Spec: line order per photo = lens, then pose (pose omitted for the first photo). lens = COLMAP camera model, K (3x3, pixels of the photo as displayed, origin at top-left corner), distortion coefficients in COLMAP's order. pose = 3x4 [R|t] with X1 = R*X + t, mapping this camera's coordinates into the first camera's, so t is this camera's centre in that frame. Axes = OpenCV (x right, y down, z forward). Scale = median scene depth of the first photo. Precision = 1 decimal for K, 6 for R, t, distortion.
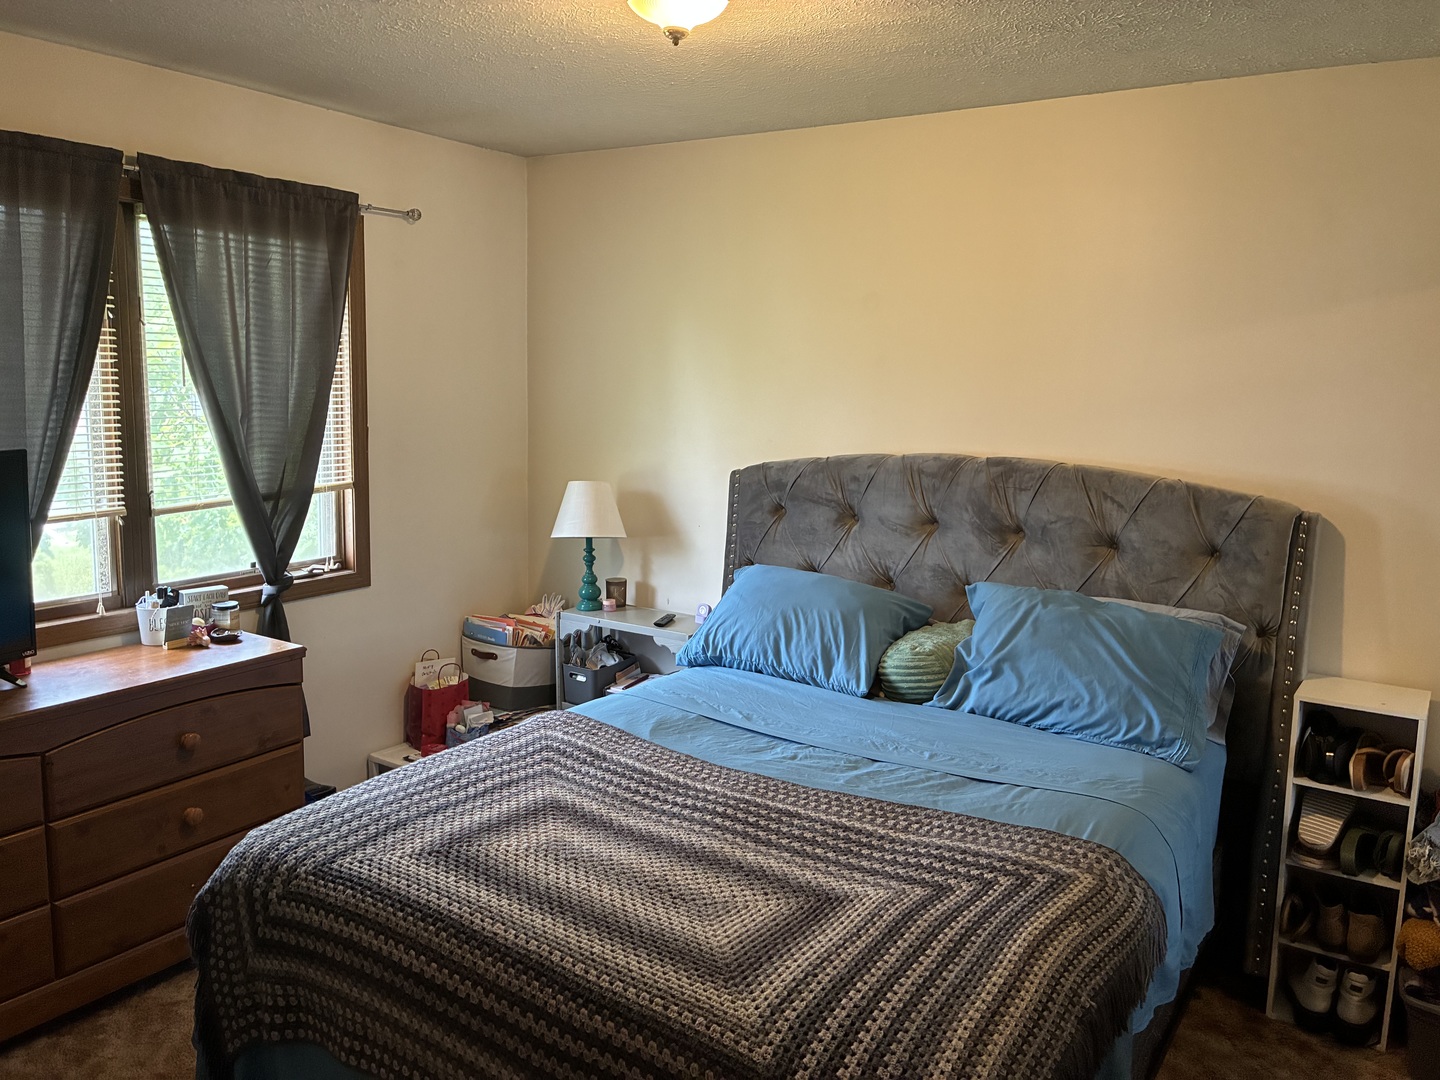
lens RADIAL K [[1090.8, 0, 720.2], [0, 1090.8, 539.7], [0, 0, 1]] dist [0.014469, -0.008526]
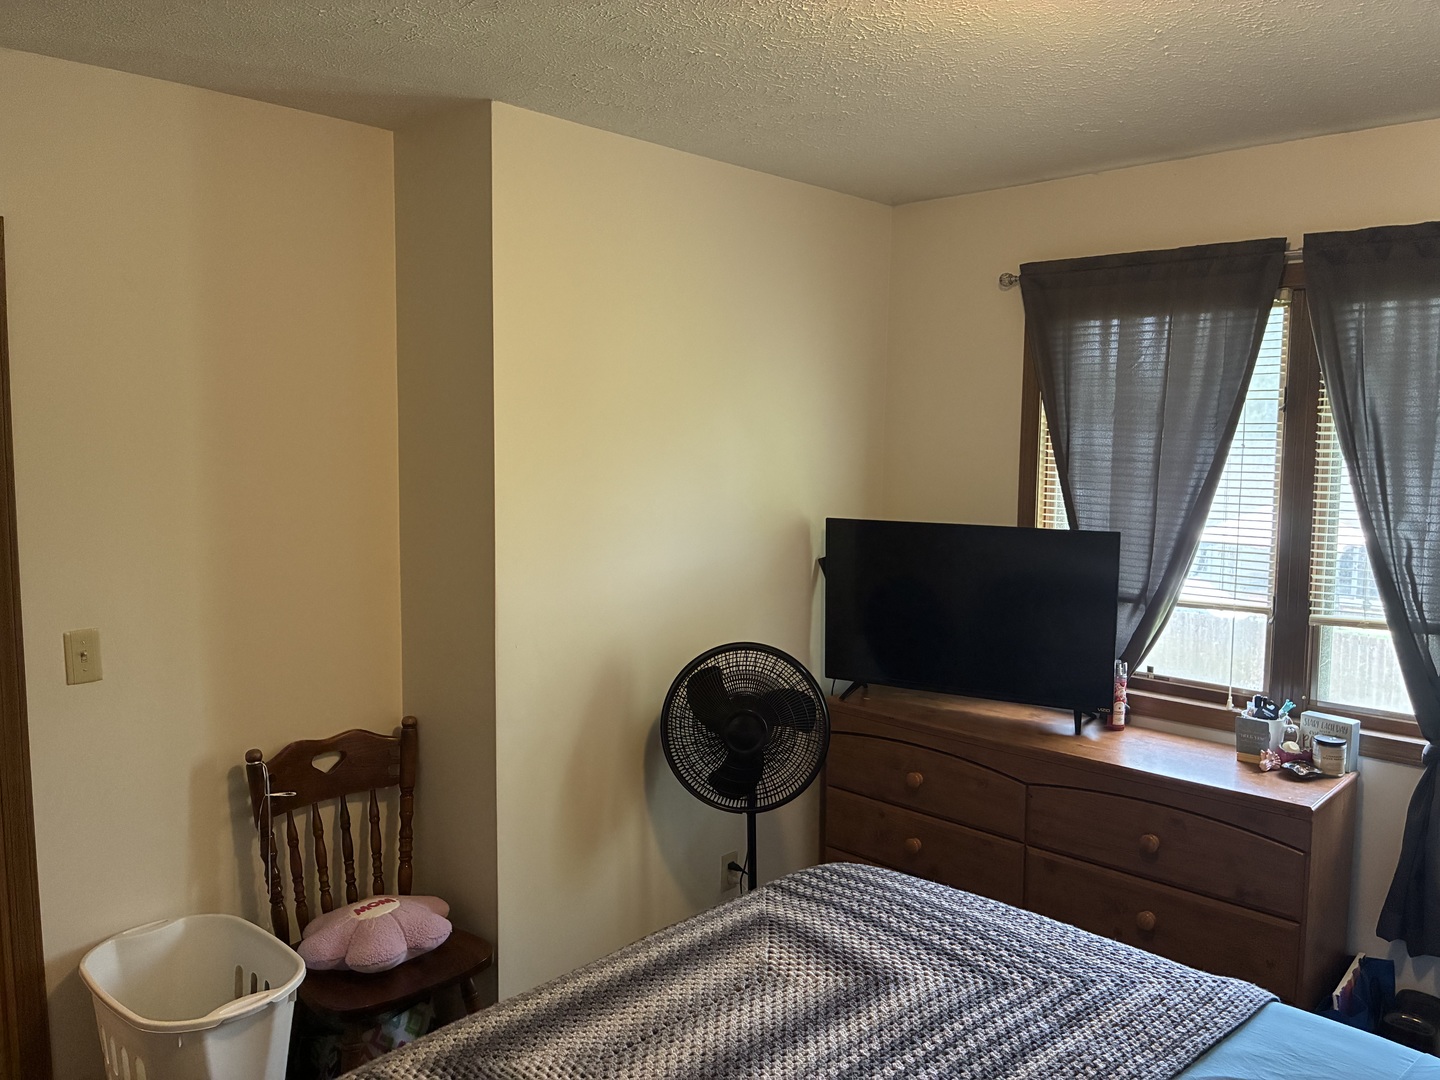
lens RADIAL K [[1090.8, 0, 719.9], [0, 1090.8, 537.2], [0, 0, 1]] dist [0.014469, -0.008526]
pose [[-0.177659, 0.075319, -0.981206, 0.597493], [-0.164320, 0.980798, 0.105039, -0.140061], [0.970276, 0.179893, -0.161871, 0.860695]]
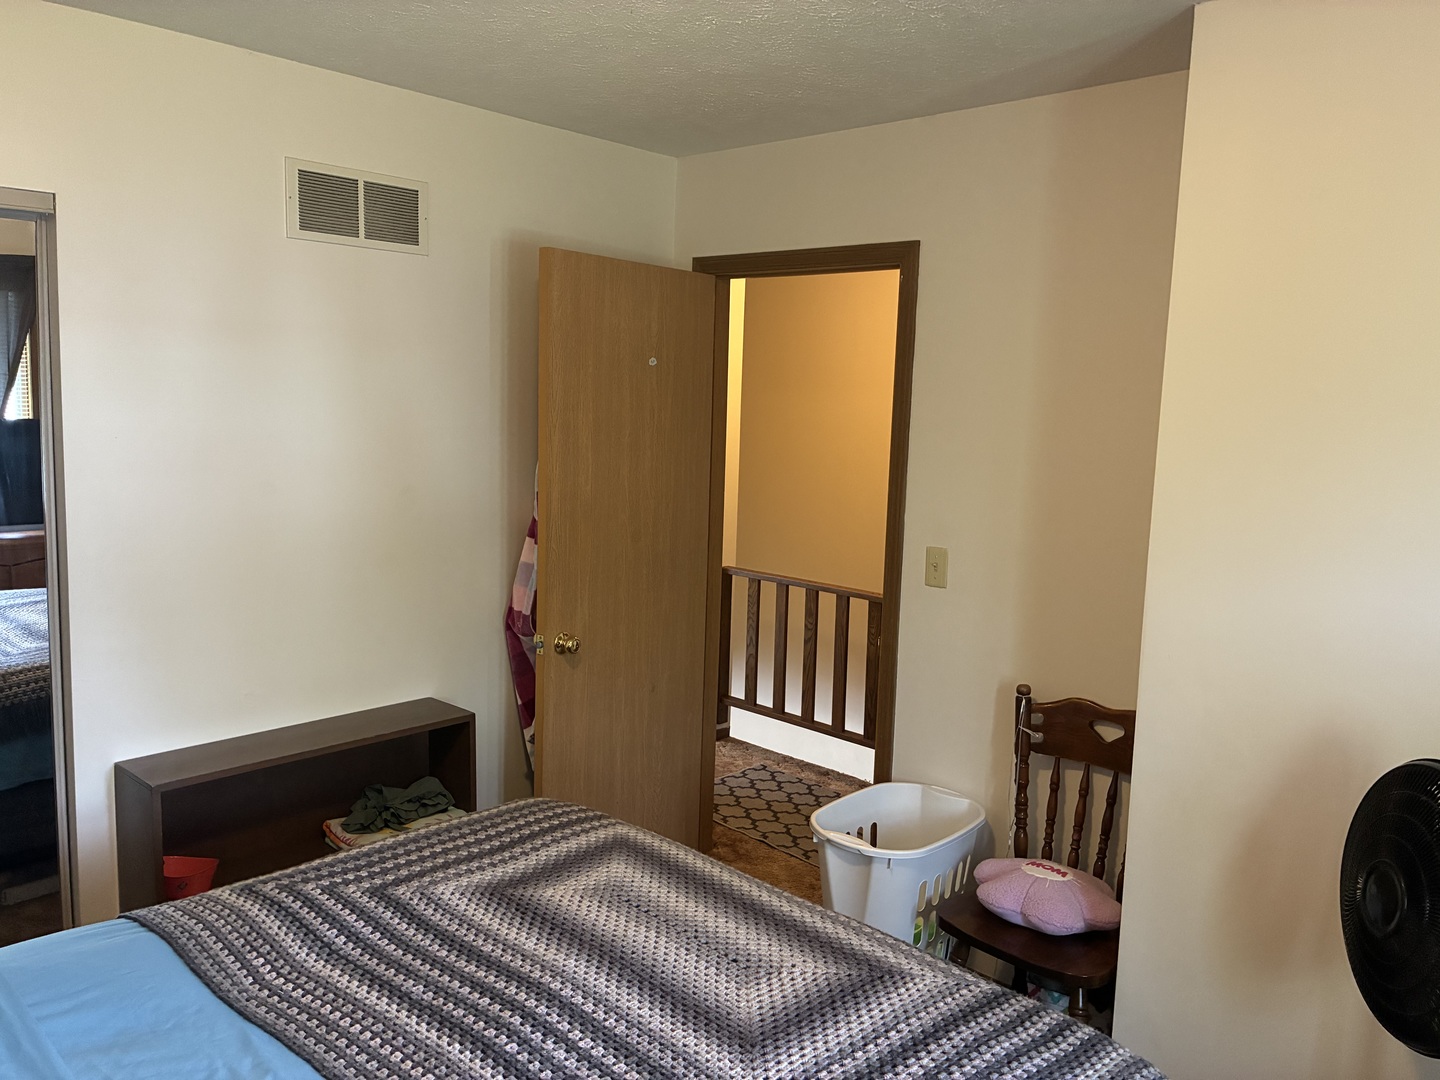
lens RADIAL K [[1090.8, 0, 718.1], [0, 1090.8, 538.4], [0, 0, 1]] dist [0.014469, -0.008526]
pose [[-0.980293, -0.082429, 0.179529, -0.208252], [-0.027273, 0.956555, 0.290274, -0.234286], [-0.195656, 0.279657, -0.939952, 1.407954]]
